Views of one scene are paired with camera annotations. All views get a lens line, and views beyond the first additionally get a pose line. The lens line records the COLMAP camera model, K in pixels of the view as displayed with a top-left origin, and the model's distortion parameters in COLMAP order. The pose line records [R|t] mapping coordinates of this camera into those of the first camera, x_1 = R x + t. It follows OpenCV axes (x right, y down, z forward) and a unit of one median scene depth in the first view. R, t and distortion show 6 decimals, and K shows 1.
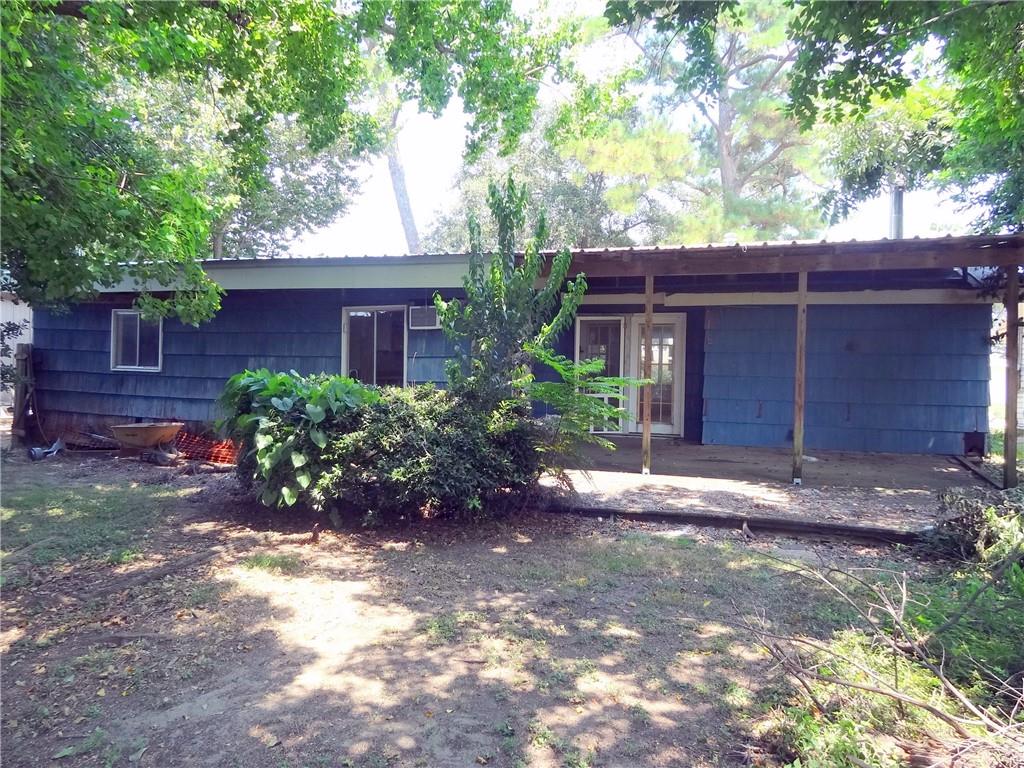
lens RADIAL K [[716.5, 0, 512.0], [0, 716.5, 384.0], [0, 0, 1]] dist [0.002271, 0.008565]
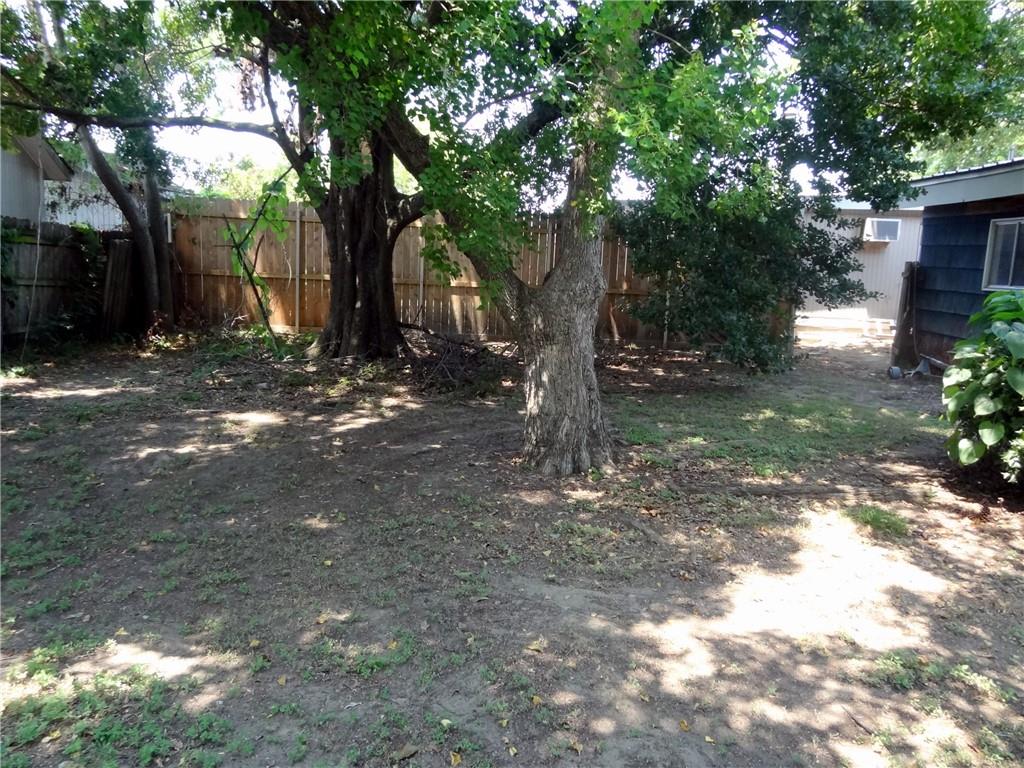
lens RADIAL K [[745.3, 0, 512.0], [0, 745.3, 384.0], [0, 0, 1]] dist [0.001948, 0.002027]
pose [[0.334089, 0.135181, -0.932797, 0.343046], [-0.041549, 0.990812, 0.128707, 0.005577], [0.941625, -0.004243, 0.336636, 0.381025]]
